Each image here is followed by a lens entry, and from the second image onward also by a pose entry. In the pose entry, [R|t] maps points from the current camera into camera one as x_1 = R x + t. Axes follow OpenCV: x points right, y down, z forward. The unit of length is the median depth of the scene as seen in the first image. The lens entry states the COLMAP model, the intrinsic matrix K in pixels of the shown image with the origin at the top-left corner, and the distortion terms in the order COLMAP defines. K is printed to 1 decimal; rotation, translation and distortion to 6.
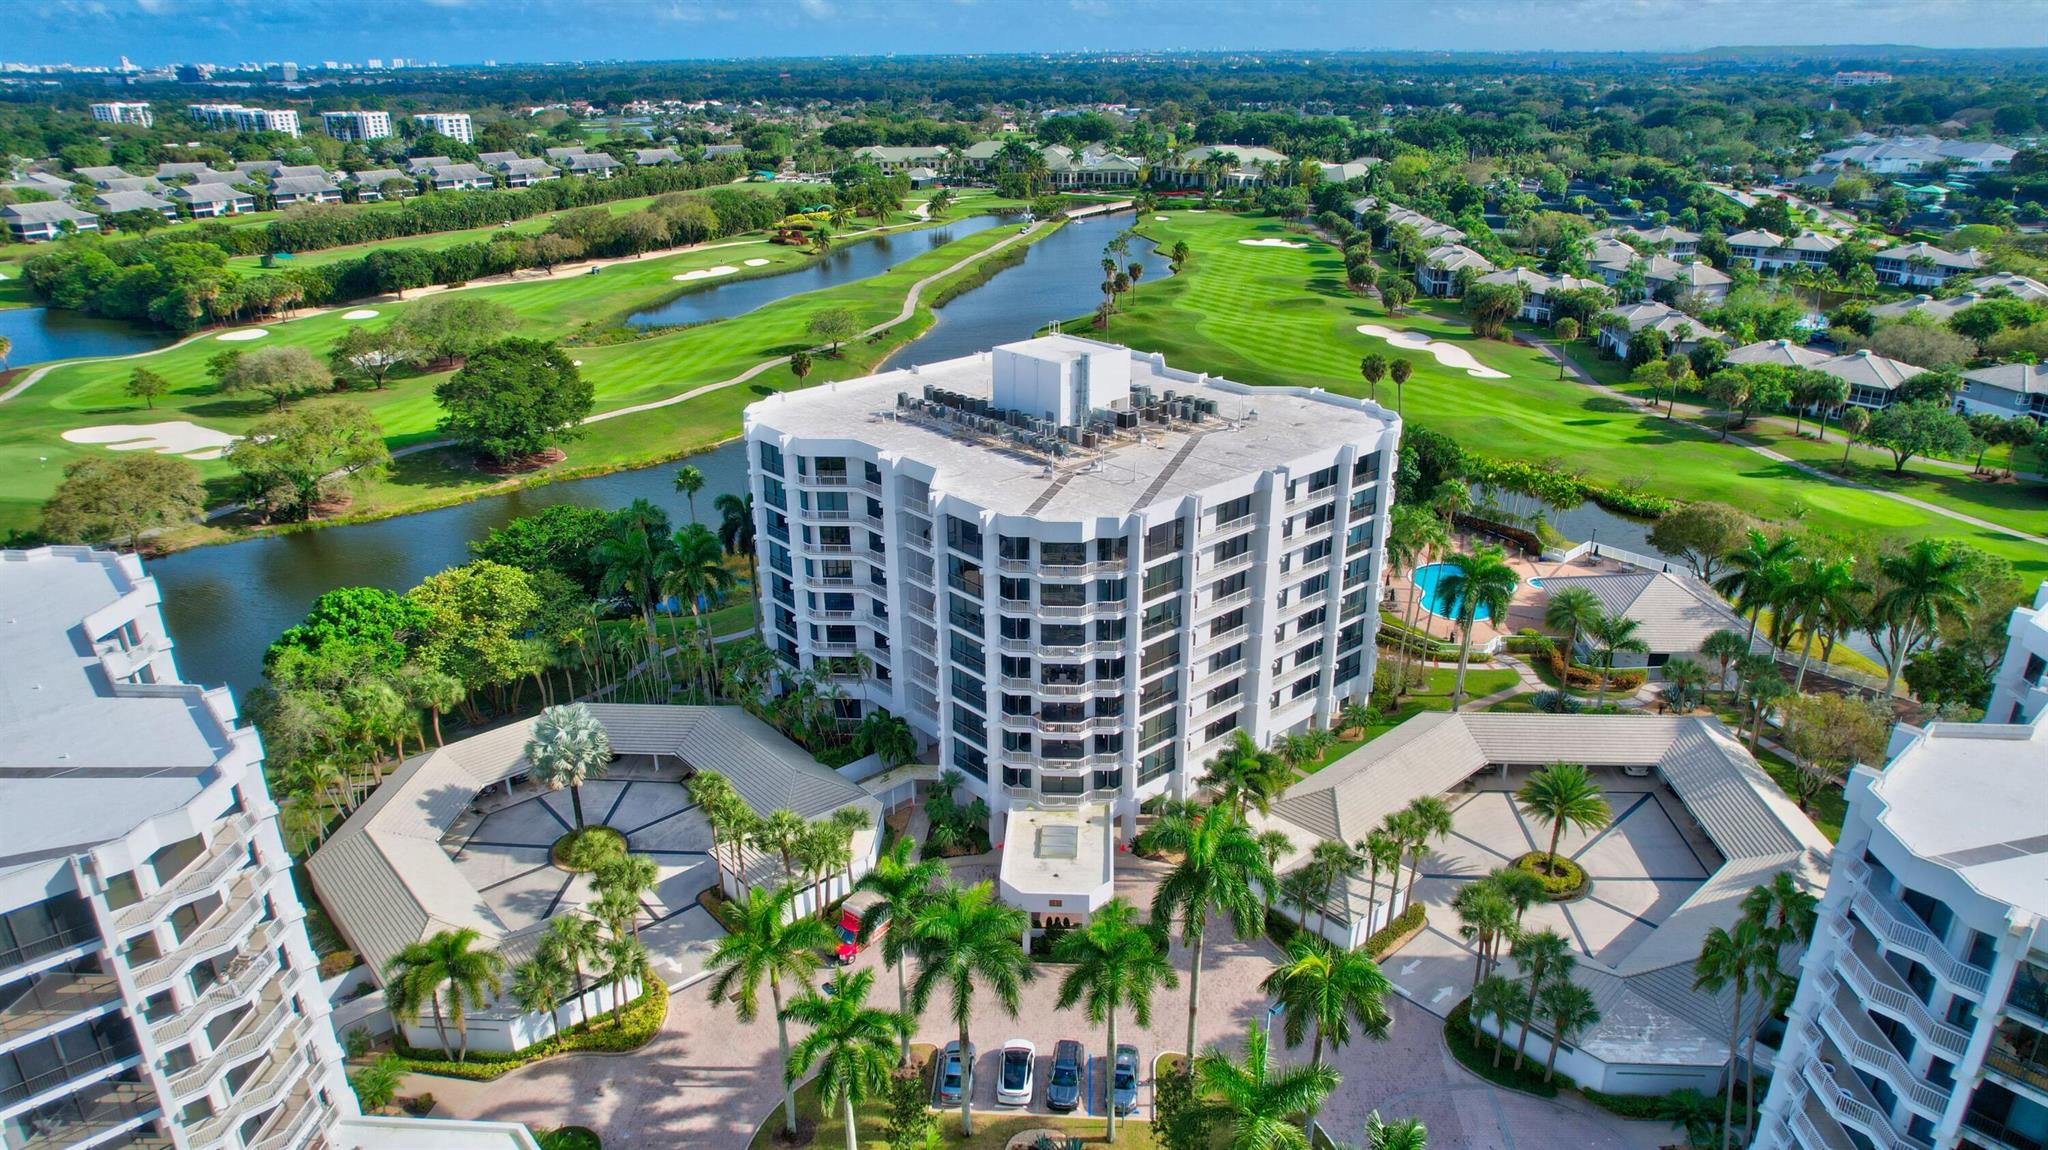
lens RADIAL K [[1297.3, 0, 1019.0], [0, 1297.3, 548.1], [0, 0, 1]] dist [-0.007884, -0.000084]
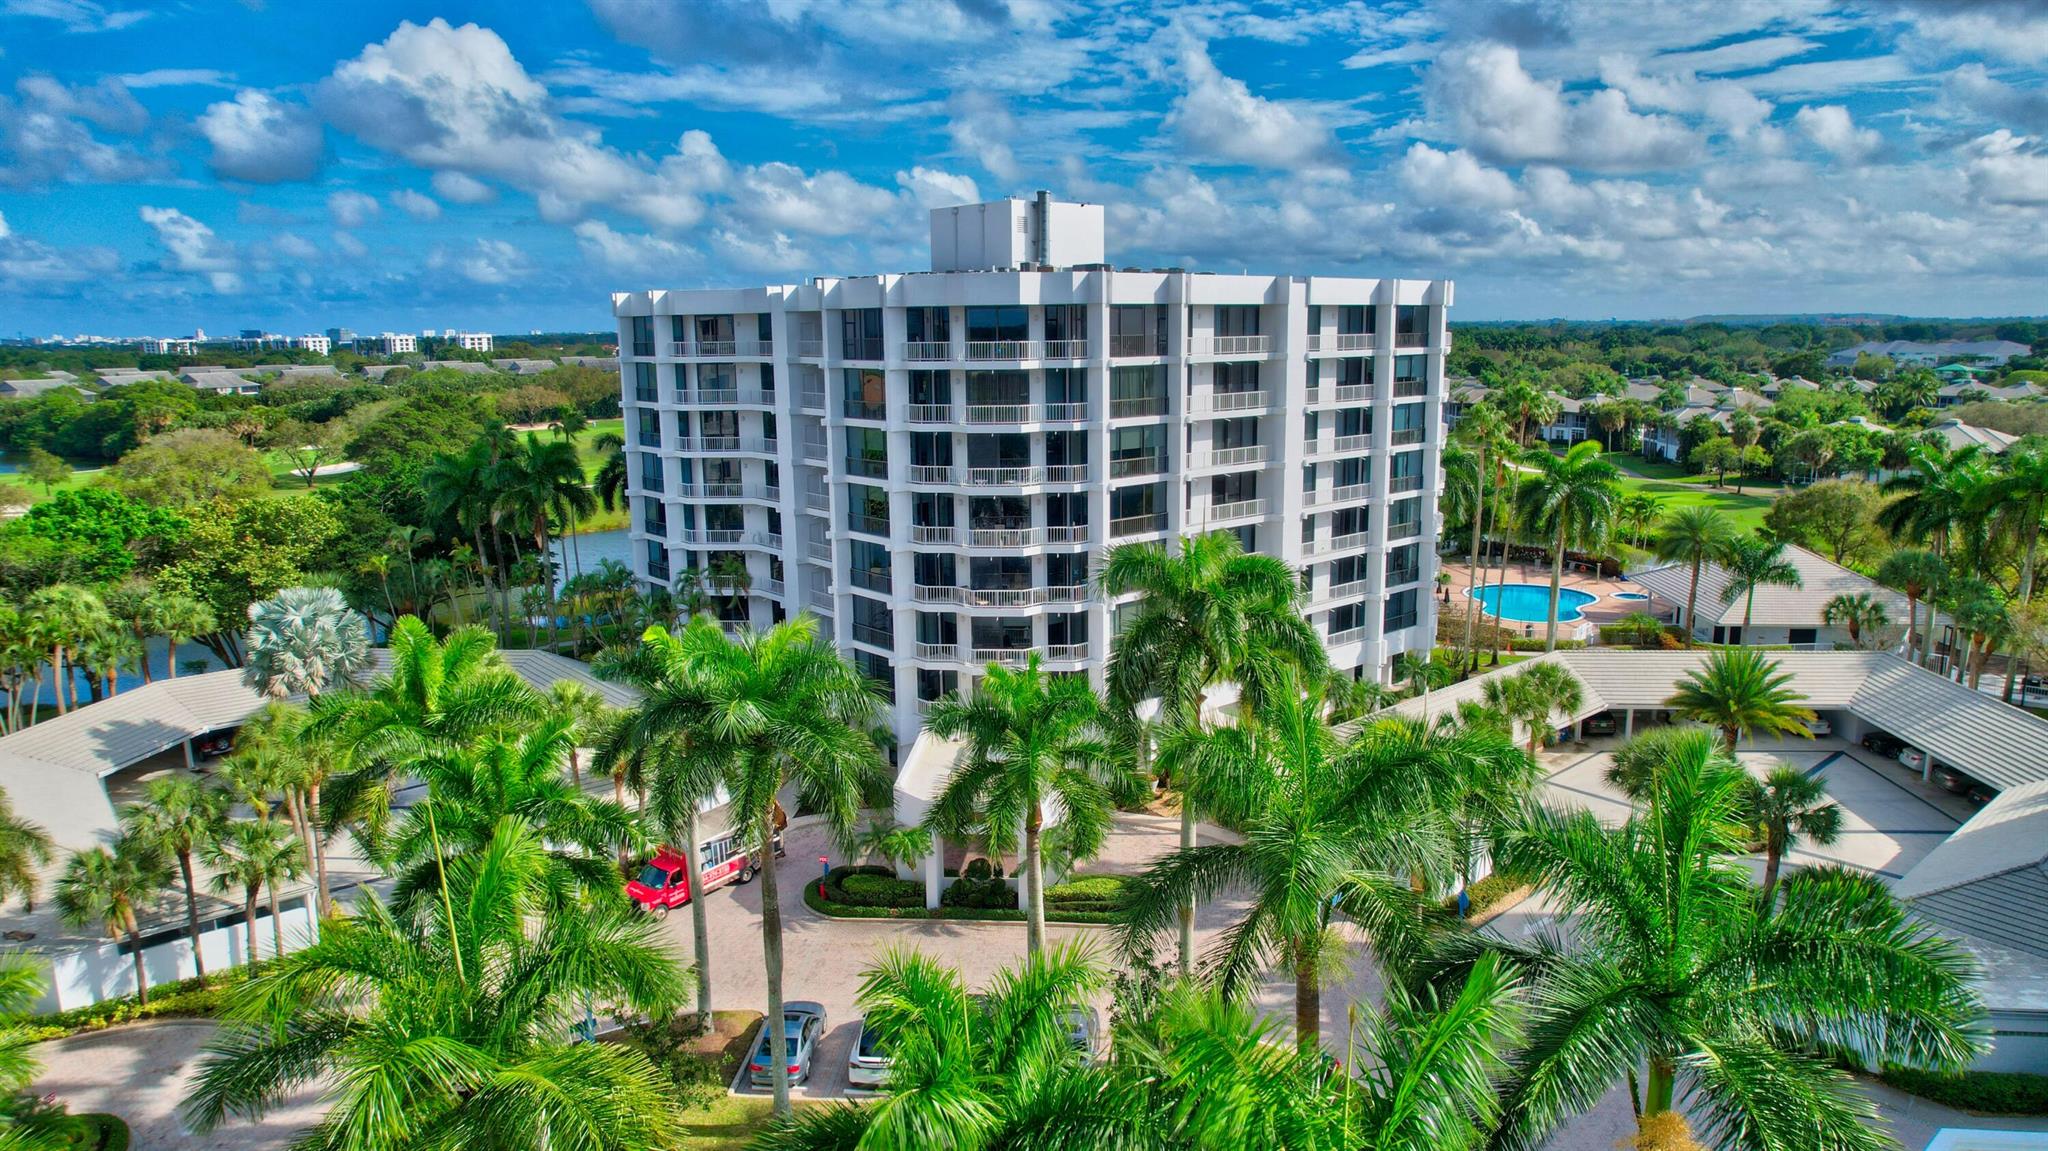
lens RADIAL K [[1261.9, 0, 1024.0], [0, 1261.9, 575.5], [0, 0, 1]] dist [-0.025031, 0.029814]
pose [[0.999872, 0.001344, -0.015932, 0.049825], [-0.004567, 0.978949, -0.204053, 0.228738], [0.015322, 0.204100, 0.978830, 0.292301]]
